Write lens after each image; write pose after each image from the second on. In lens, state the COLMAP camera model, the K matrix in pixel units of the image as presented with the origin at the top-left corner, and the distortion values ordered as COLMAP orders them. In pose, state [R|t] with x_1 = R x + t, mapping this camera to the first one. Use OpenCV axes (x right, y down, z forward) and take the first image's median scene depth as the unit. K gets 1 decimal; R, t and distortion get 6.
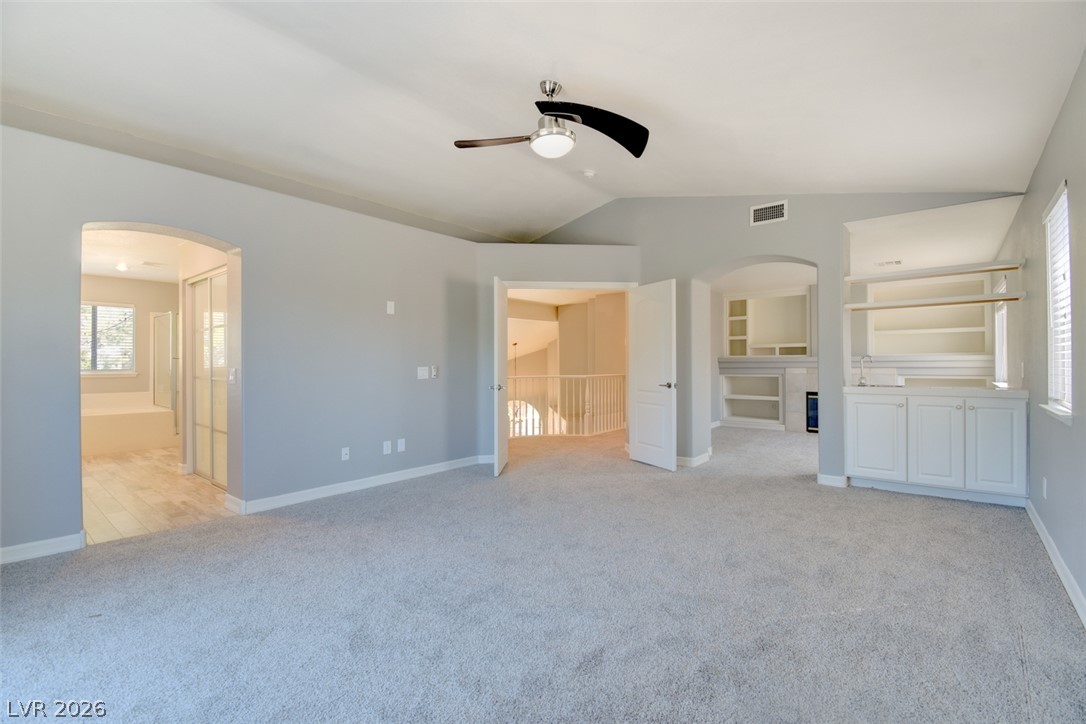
lens RADIAL K [[479.0, 0, 546.8], [0, 479.0, 360.8], [0, 0, 1]] dist [0.018236, -0.023700]
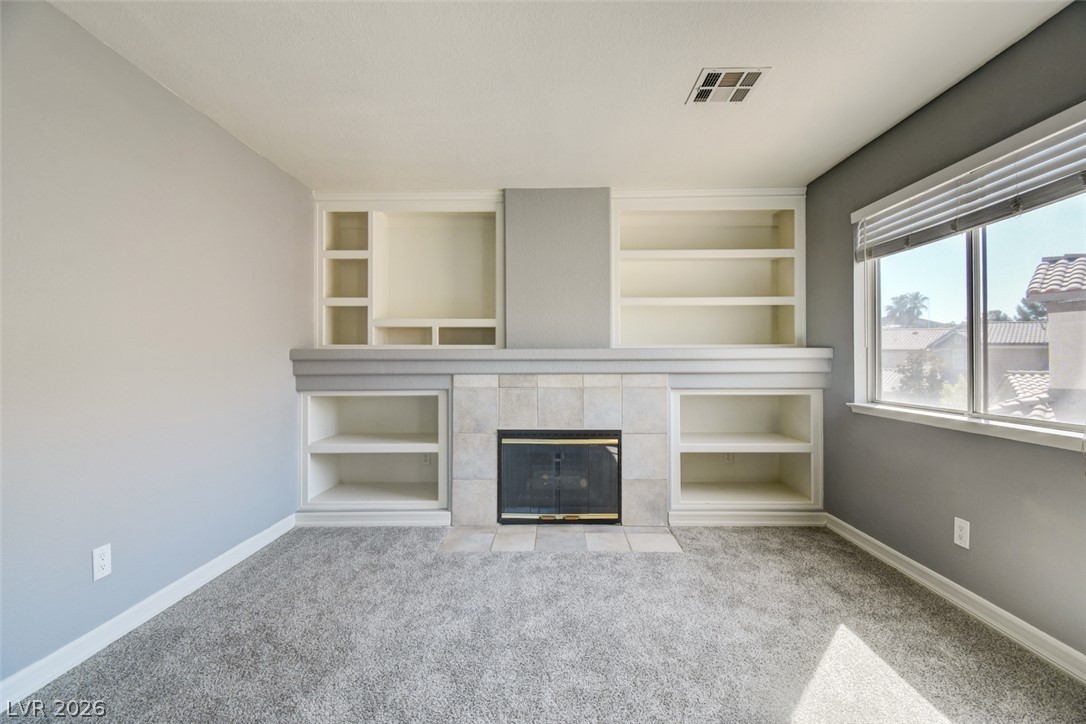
lens RADIAL K [[479.0, 0, 546.8], [0, 479.0, 360.8], [0, 0, 1]] dist [0.018236, -0.023700]
pose [[0.782439, 0.004782, 0.622709, 0.286956], [-0.007094, 0.999974, 0.001234, 0.001791], [-0.622686, -0.005384, 0.782453, 0.594346]]
